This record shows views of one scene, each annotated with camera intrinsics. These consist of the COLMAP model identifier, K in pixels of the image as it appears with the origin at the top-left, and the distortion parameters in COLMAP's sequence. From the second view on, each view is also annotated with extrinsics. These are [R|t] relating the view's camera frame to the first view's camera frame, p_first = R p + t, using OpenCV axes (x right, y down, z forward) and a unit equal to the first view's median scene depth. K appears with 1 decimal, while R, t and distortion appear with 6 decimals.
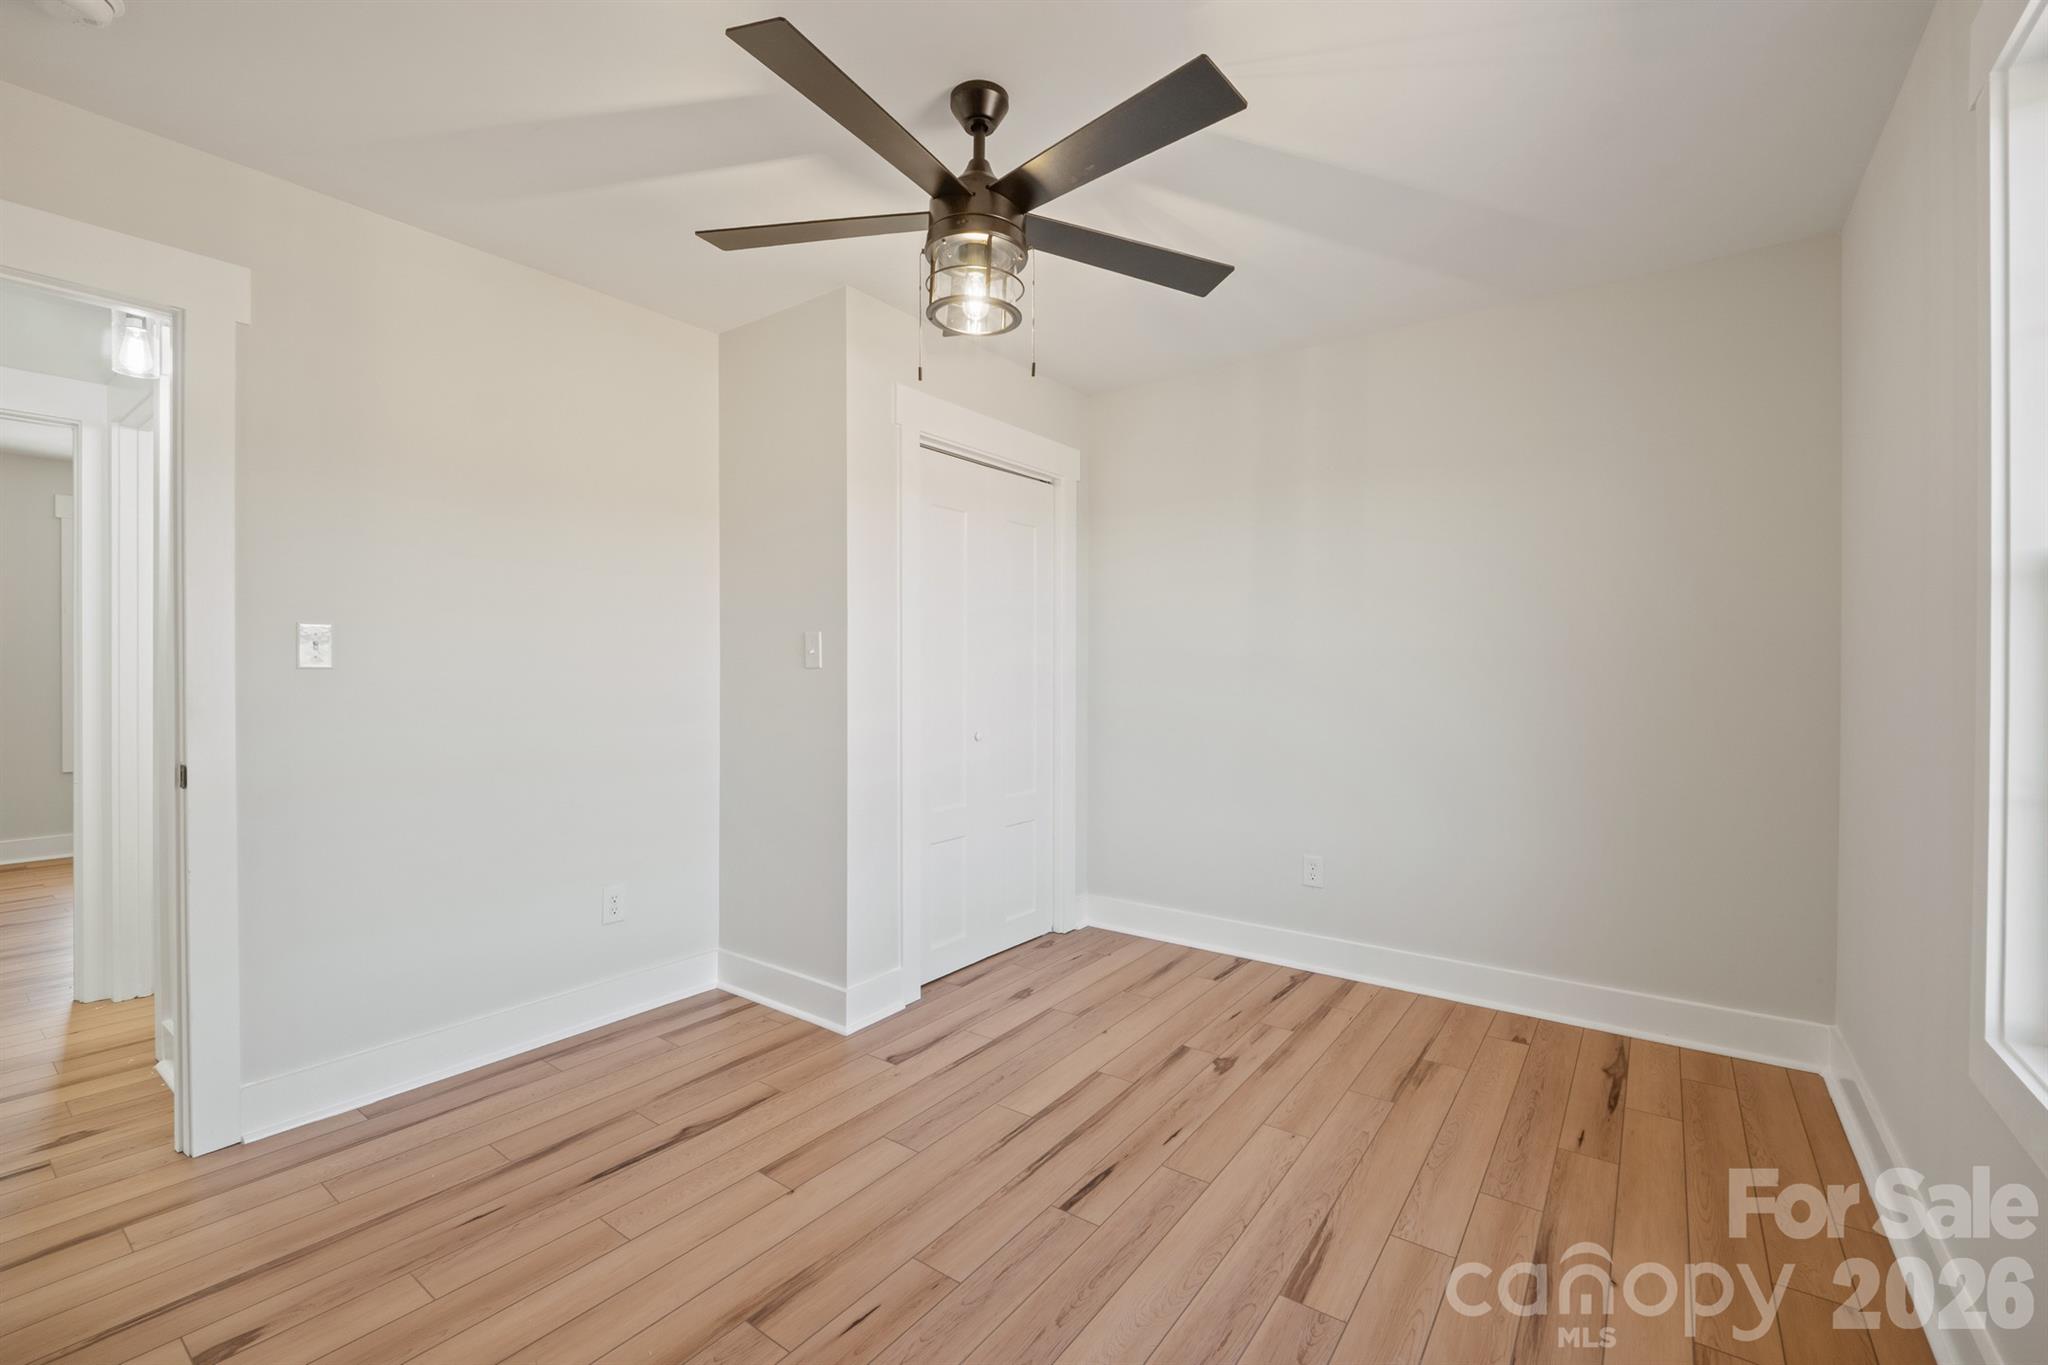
lens RADIAL K [[859.3, 0, 1025.1], [0, 859.3, 672.2], [0, 0, 1]] dist [-0.008125, -0.000083]
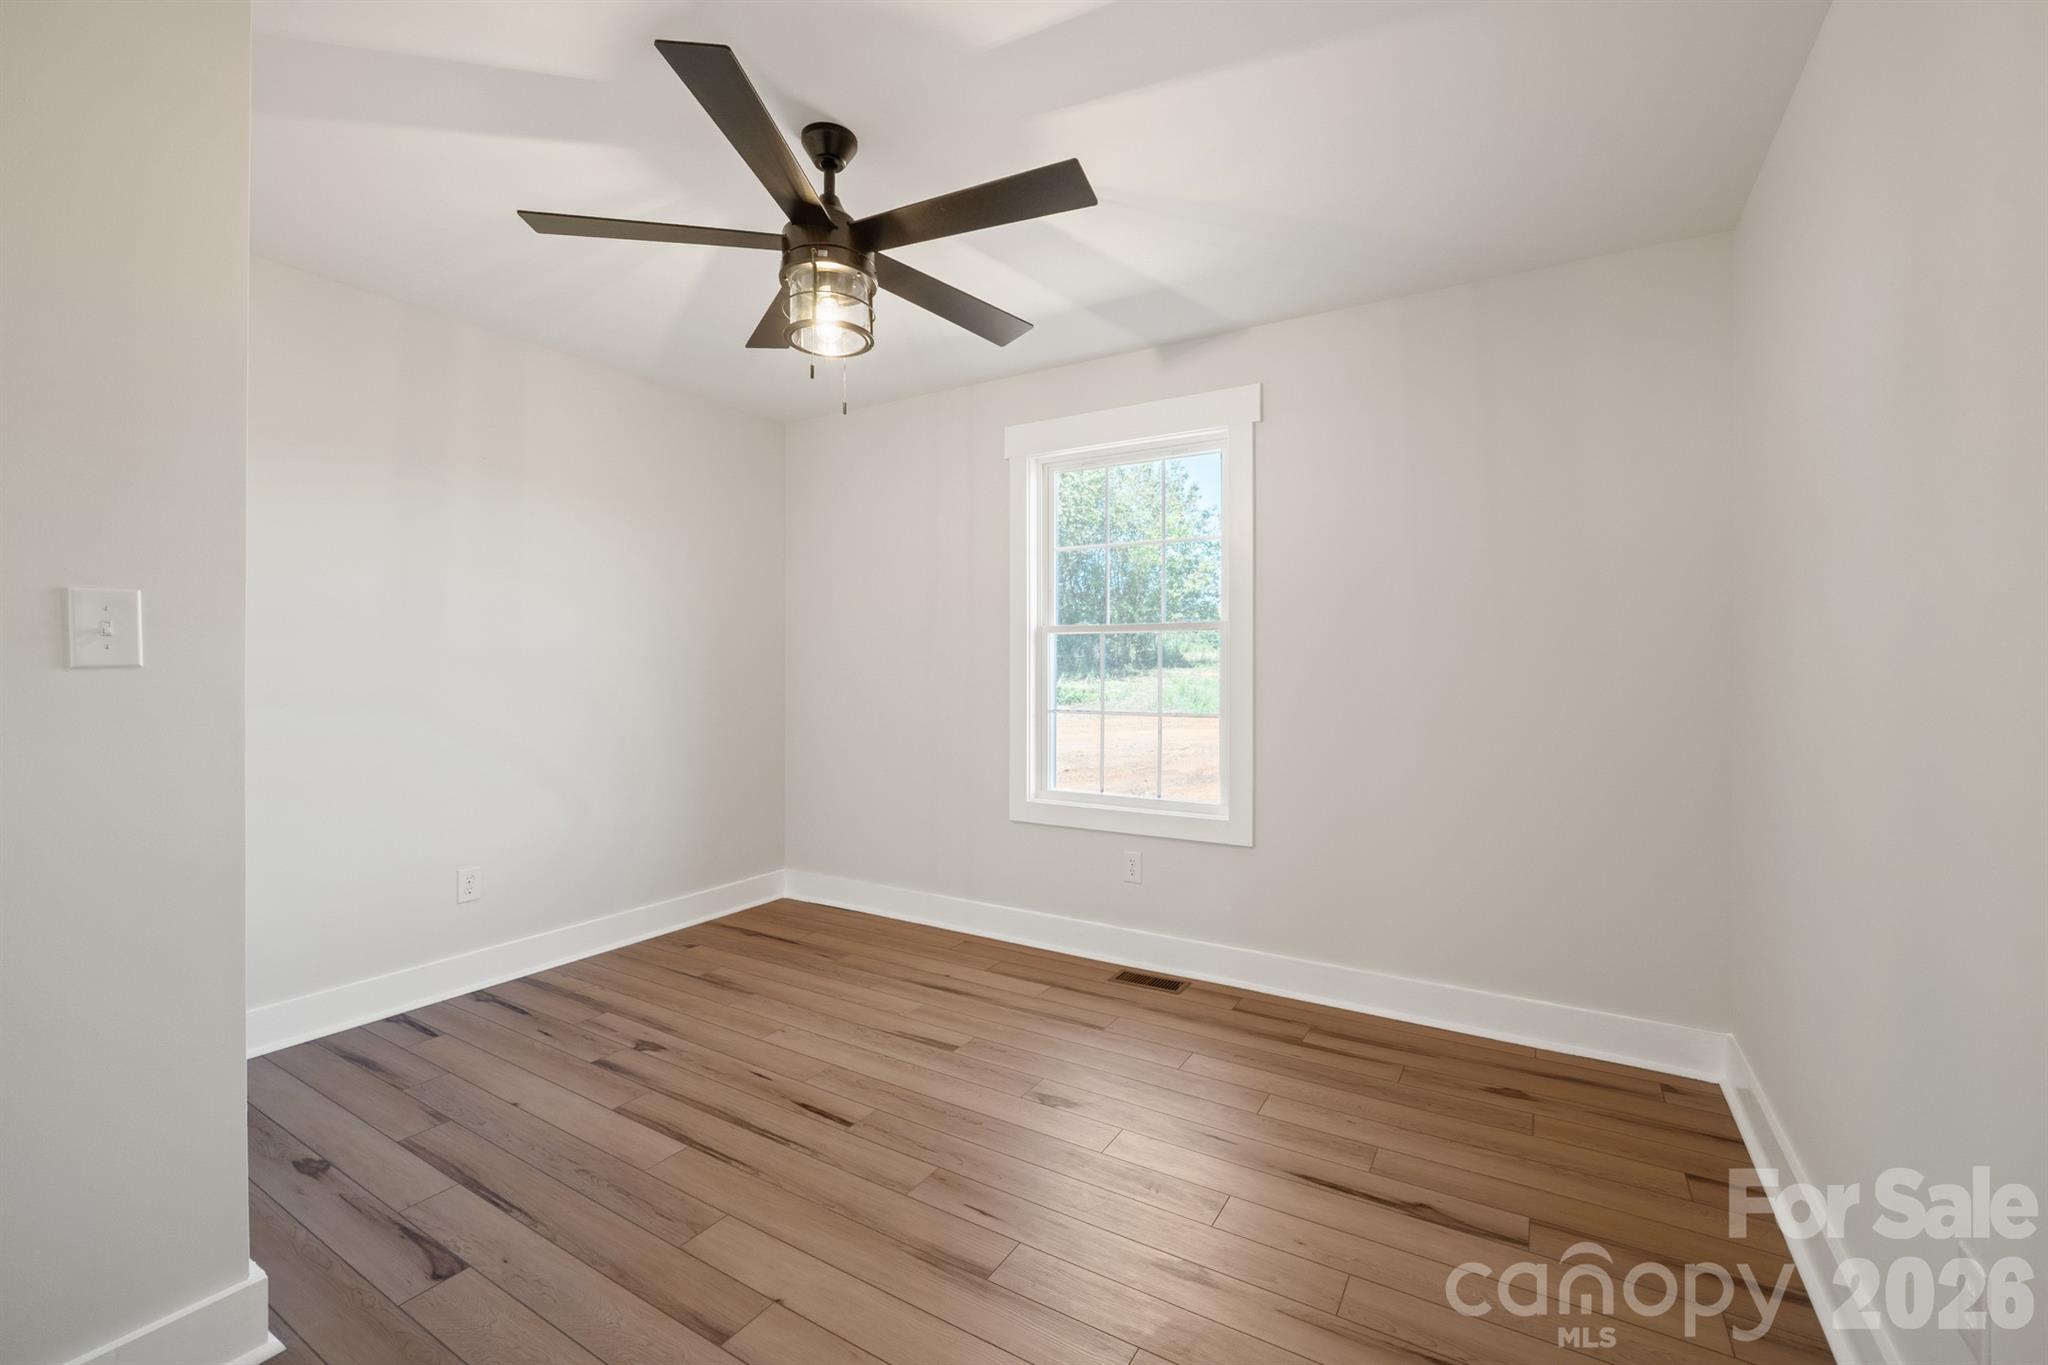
lens RADIAL K [[859.3, 0, 1017.1], [0, 859.3, 678.0], [0, 0, 1]] dist [-0.008125, -0.000083]
pose [[-0.078070, -0.012034, 0.996875, -0.858445], [0.003799, 0.999916, 0.012368, -0.003514], [-0.996941, 0.004753, -0.078018, 0.644323]]
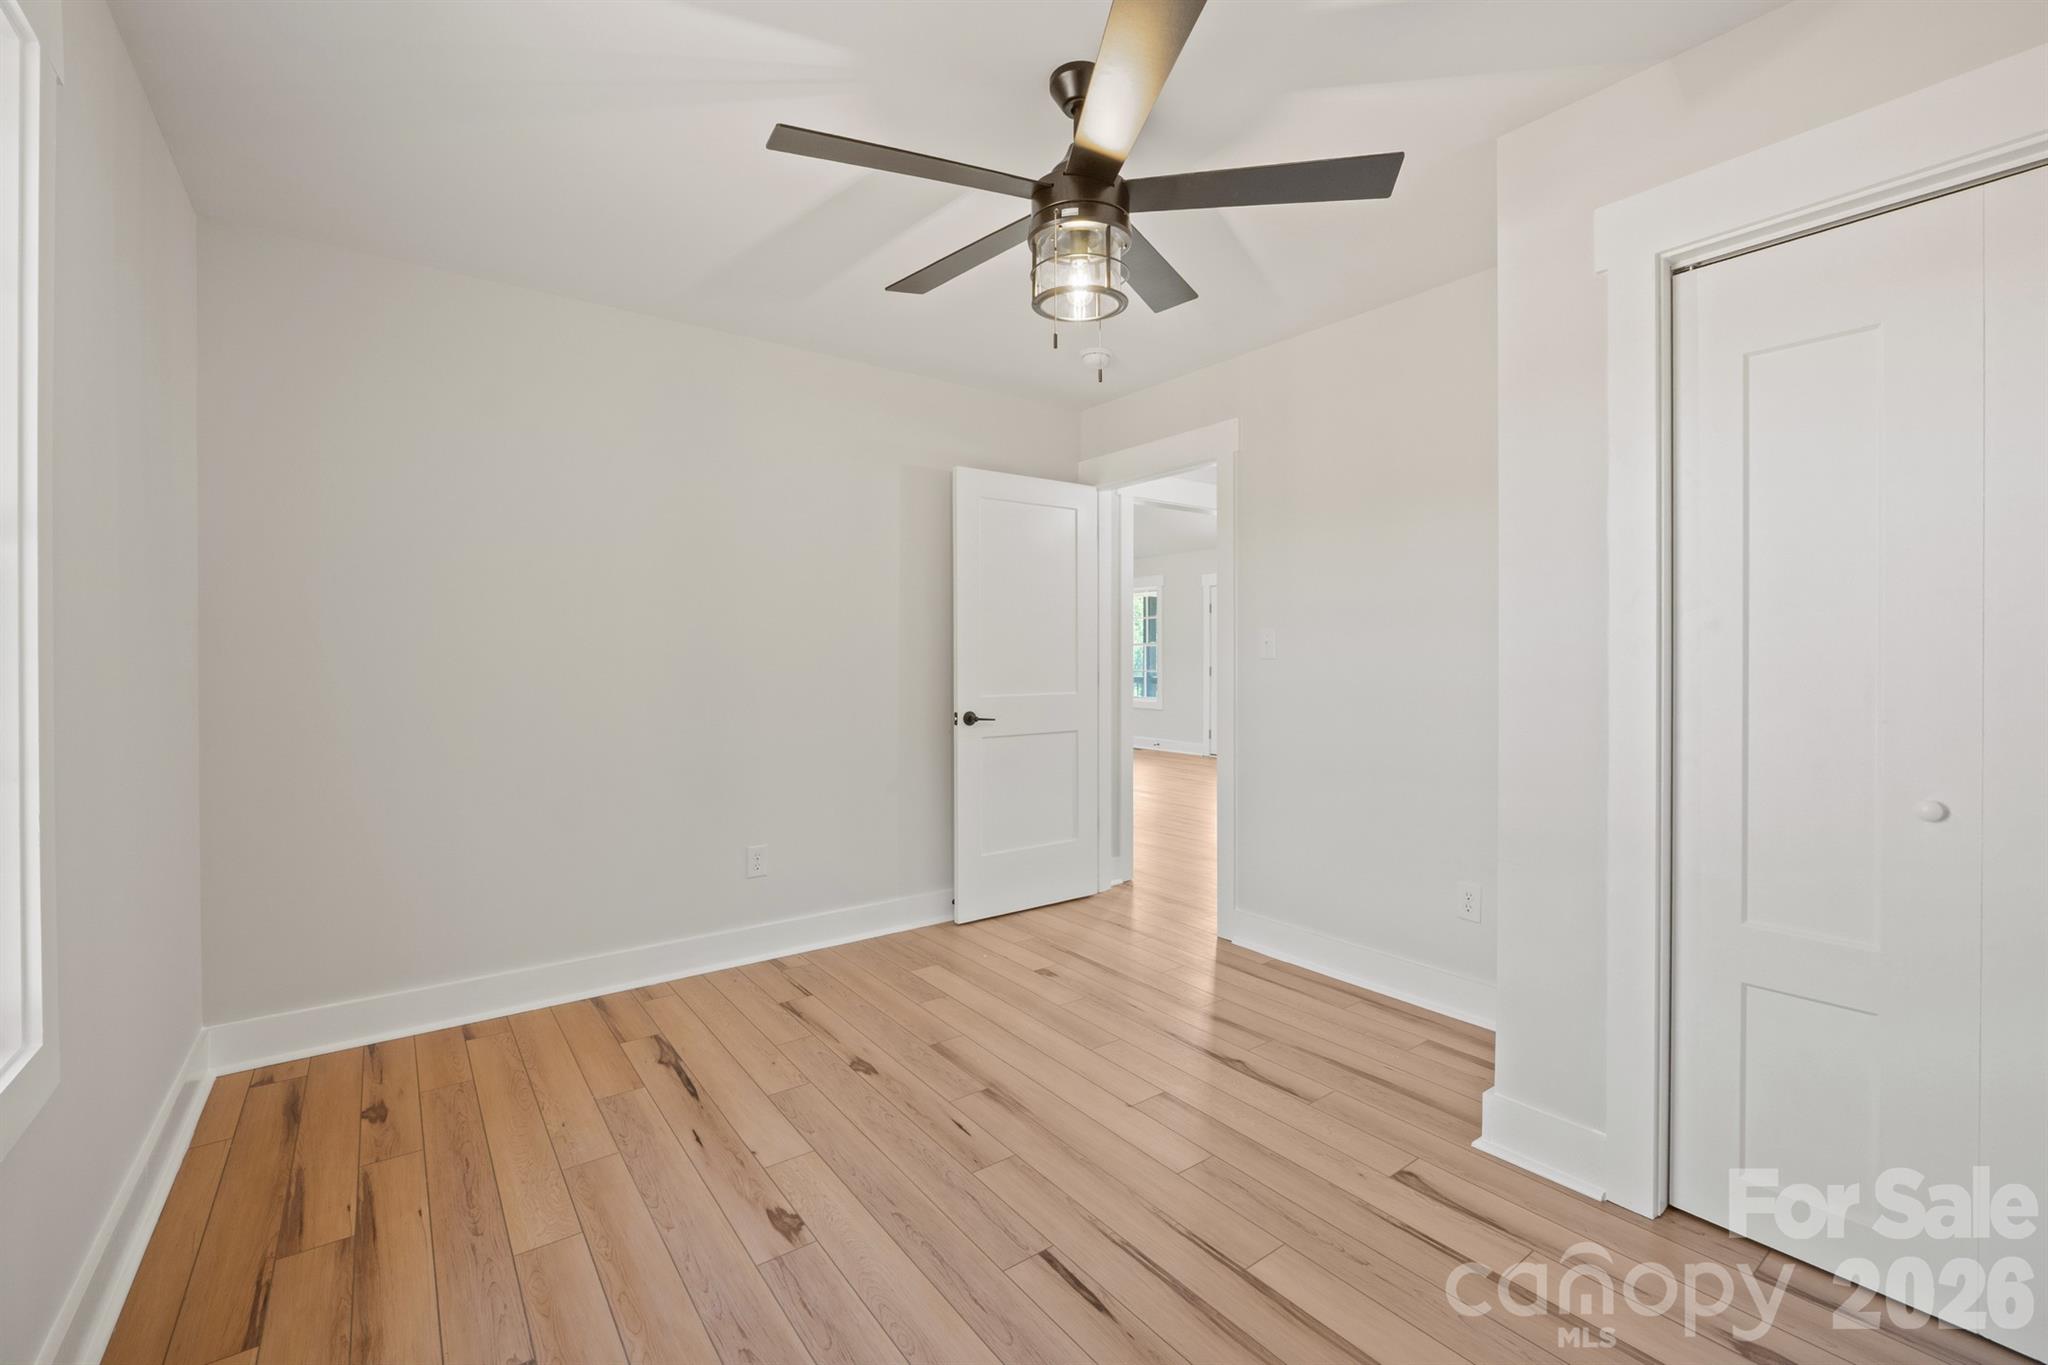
lens RADIAL K [[859.3, 0, 1032.2], [0, 859.3, 676.5], [0, 0, 1]] dist [-0.008125, -0.000083]
pose [[-0.281833, 0.021196, -0.959229, 0.682093], [-0.002658, 0.999735, 0.022872, -0.006516], [0.959460, 0.008995, -0.281702, 0.928600]]
